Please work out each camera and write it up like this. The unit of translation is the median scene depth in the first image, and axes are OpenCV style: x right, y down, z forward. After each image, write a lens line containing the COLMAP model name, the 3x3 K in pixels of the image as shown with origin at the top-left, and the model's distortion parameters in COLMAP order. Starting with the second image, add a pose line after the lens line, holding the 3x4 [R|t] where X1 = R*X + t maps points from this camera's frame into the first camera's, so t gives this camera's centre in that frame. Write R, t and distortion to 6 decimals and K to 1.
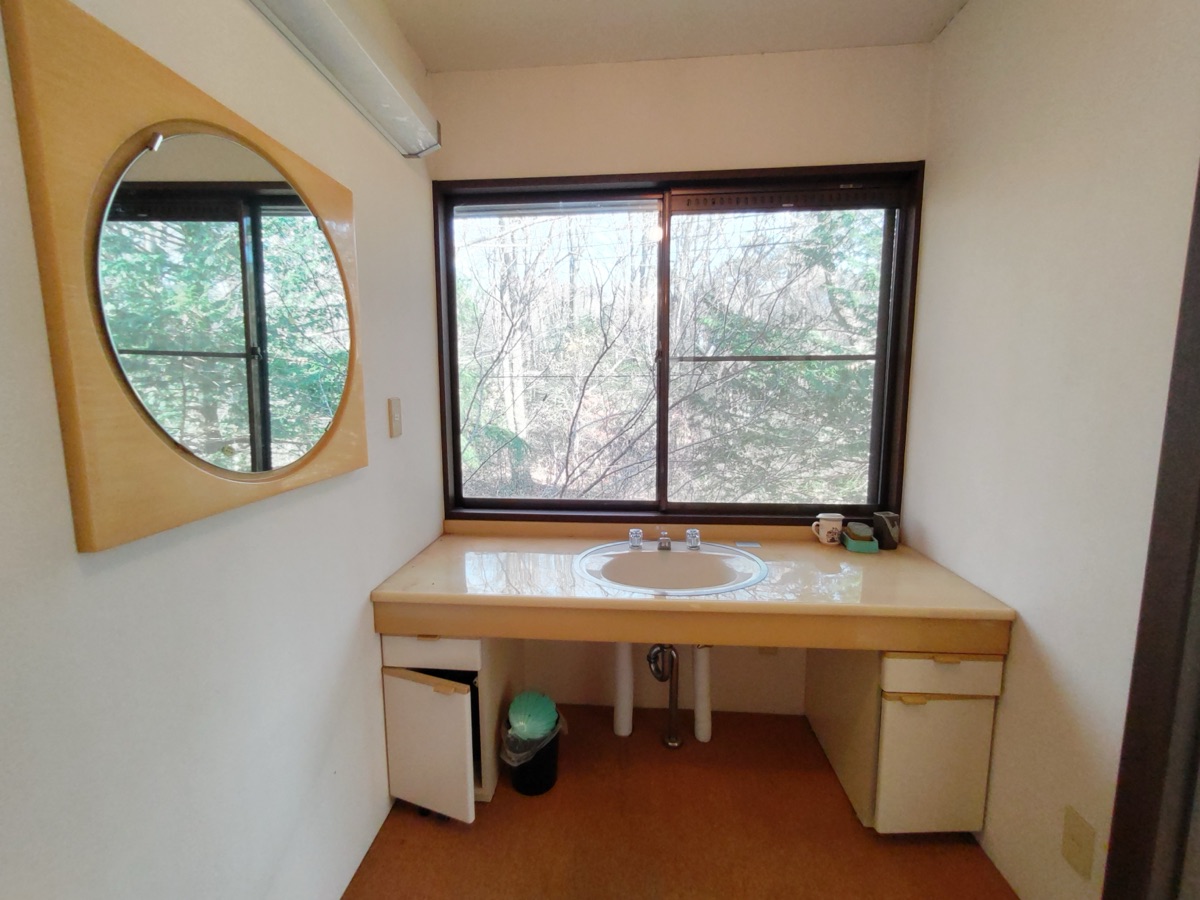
lens RADIAL K [[508.7, 0, 593.8], [0, 508.7, 447.6], [0, 0, 1]] dist [-0.000288, -0.000237]
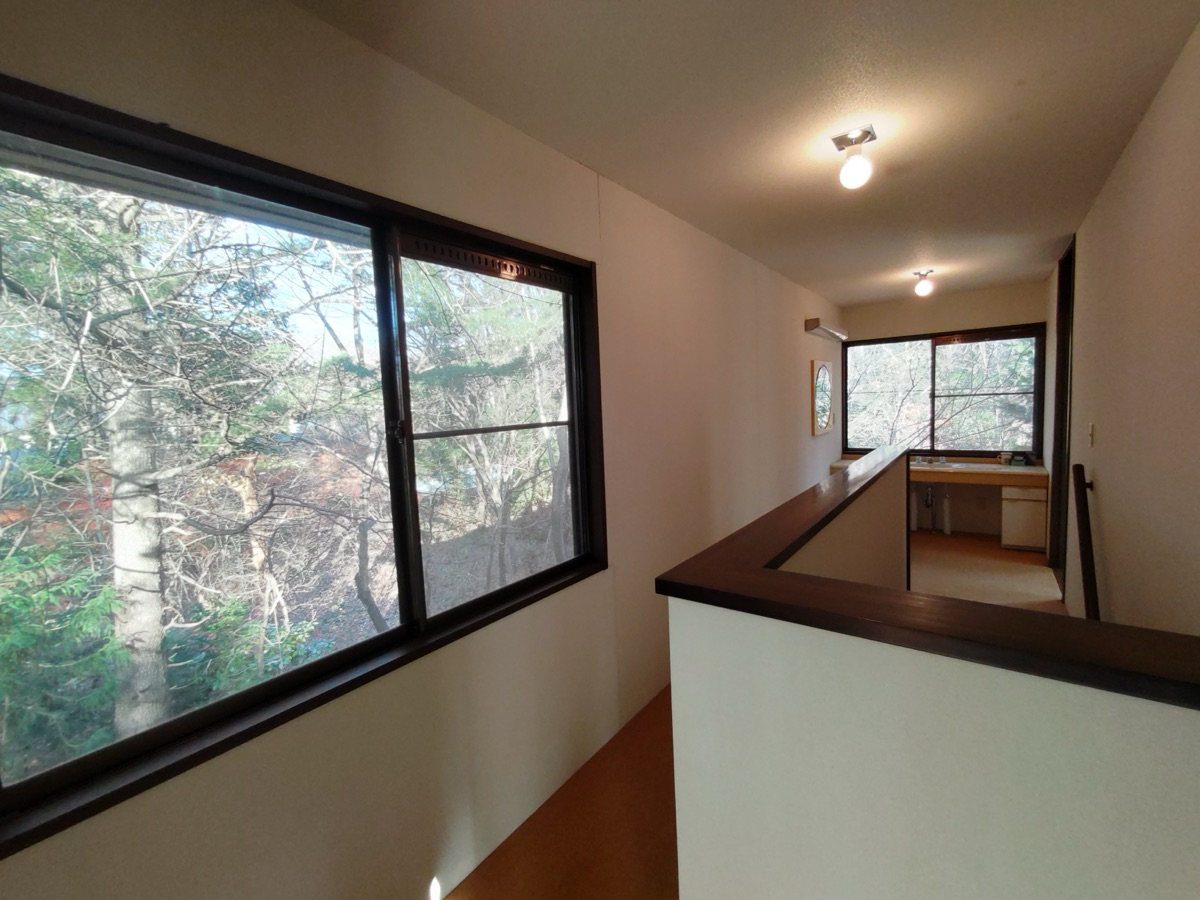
lens RADIAL K [[508.7, 0, 593.8], [0, 508.7, 447.6], [0, 0, 1]] dist [-0.000288, -0.000237]
pose [[0.840140, 0.015736, -0.542142, 0.092950], [-0.030037, 0.999395, -0.017540, 0.211011], [0.541538, 0.031020, 0.840104, -2.346070]]
